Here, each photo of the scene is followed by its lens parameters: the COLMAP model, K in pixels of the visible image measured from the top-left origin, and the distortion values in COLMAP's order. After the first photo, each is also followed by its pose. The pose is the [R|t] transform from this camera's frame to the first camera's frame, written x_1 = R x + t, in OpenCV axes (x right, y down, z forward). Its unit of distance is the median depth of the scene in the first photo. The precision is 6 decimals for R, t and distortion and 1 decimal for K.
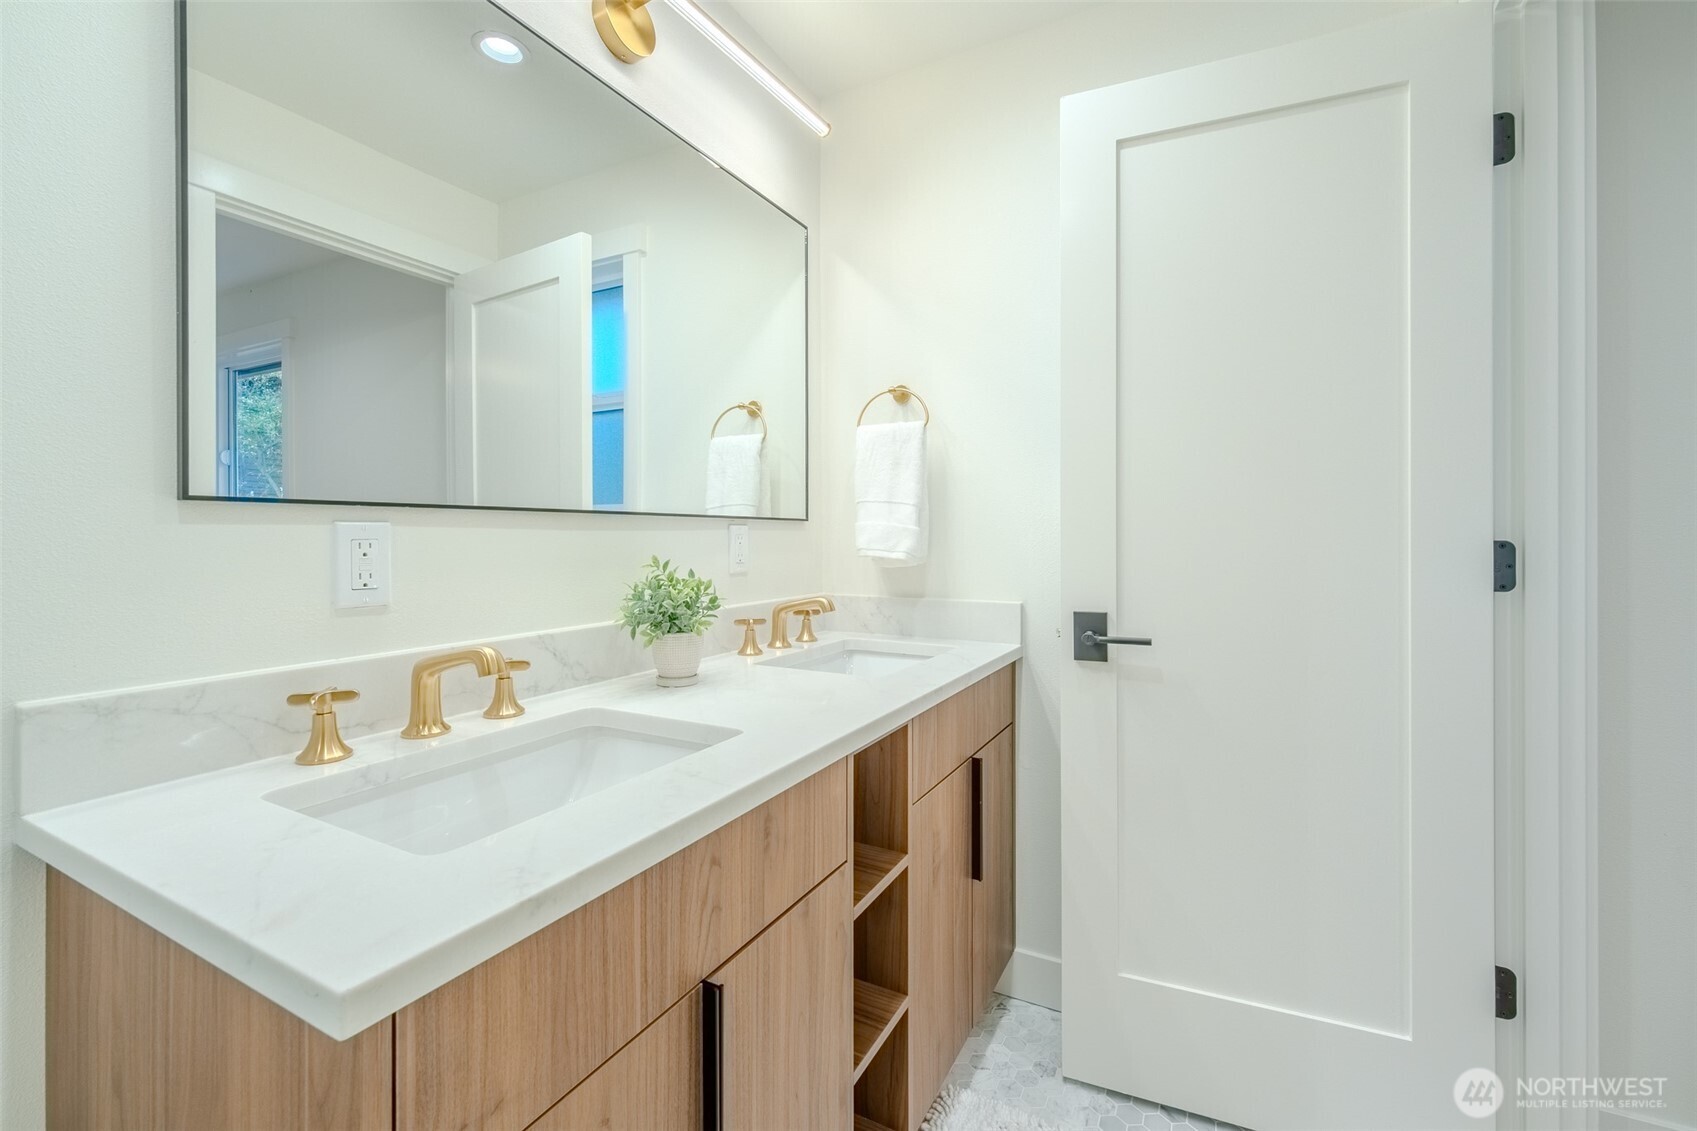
lens RADIAL K [[713.3, 0, 850.1], [0, 713.3, 537.0], [0, 0, 1]] dist [0.000108, -0.000077]
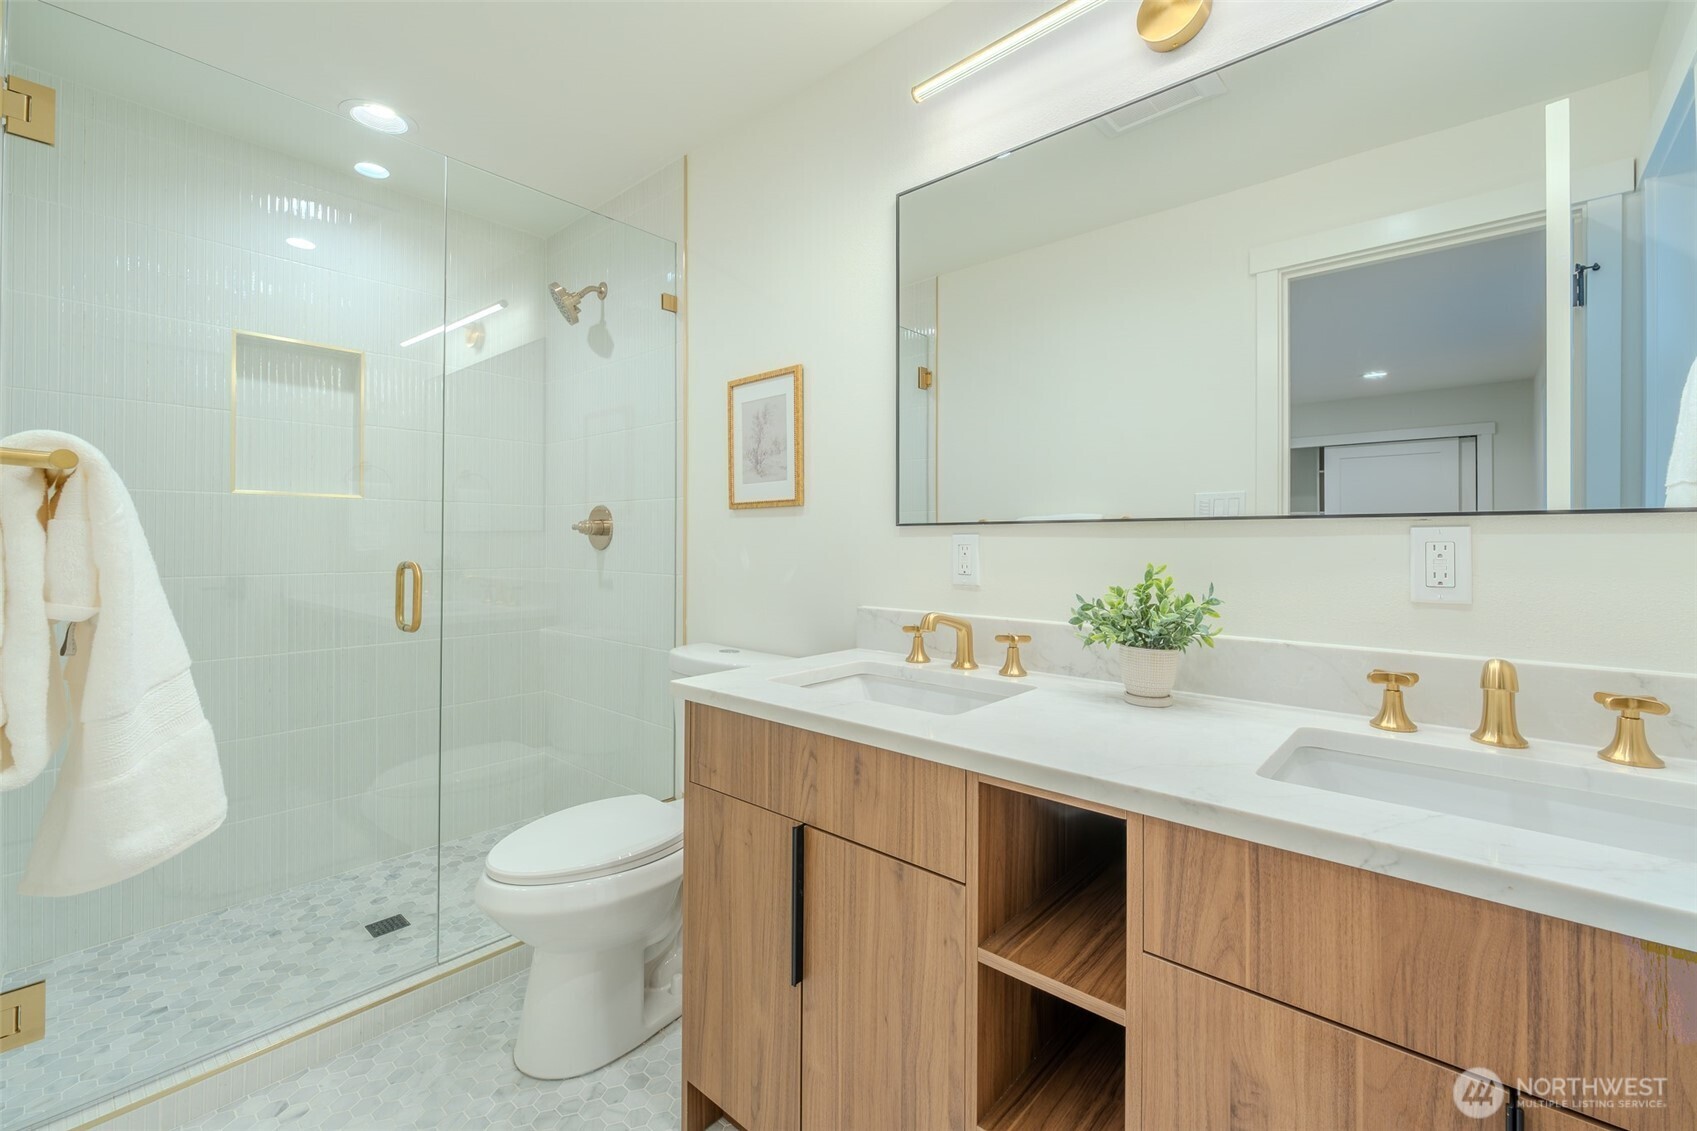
lens RADIAL K [[713.3, 0, 850.1], [0, 713.3, 537.0], [0, 0, 1]] dist [0.000108, -0.000077]
pose [[-0.230516, -0.010552, -0.973011, 1.117624], [-0.007679, 0.999930, -0.009025, 0.003007], [0.973038, 0.005391, -0.230581, 1.247639]]
